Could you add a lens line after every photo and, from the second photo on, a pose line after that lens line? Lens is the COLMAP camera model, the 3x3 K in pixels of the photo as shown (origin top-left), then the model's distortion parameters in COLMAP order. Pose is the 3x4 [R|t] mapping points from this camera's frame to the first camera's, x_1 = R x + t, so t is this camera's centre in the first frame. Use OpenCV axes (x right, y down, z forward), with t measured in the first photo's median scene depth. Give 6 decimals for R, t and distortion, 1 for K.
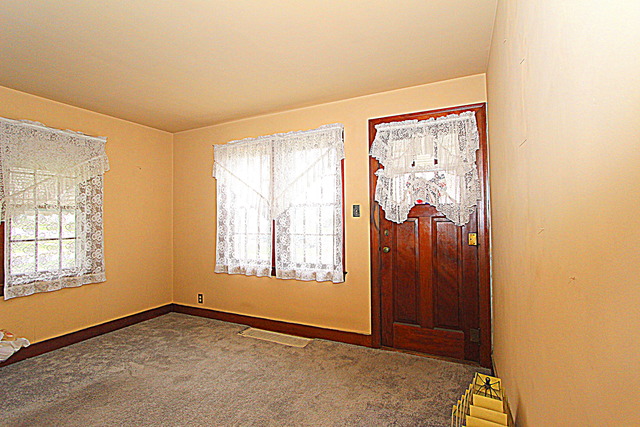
lens RADIAL K [[309.3, 0, 324.4], [0, 309.3, 211.6], [0, 0, 1]] dist [-0.017251, 0.000005]
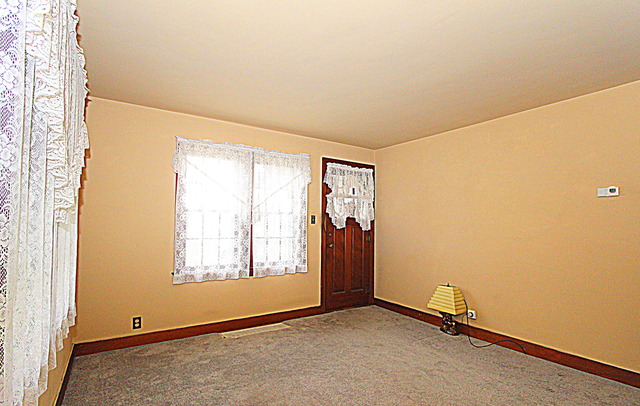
lens RADIAL K [[314.6, 0, 319.2], [0, 314.6, 214.6], [0, 0, 1]] dist [0.000656, 0.000080]
pose [[0.509880, 0.044402, 0.859099, -1.101354], [-0.039182, 0.998829, -0.028369, 0.014175], [-0.859353, -0.019196, 0.511023, 0.249902]]
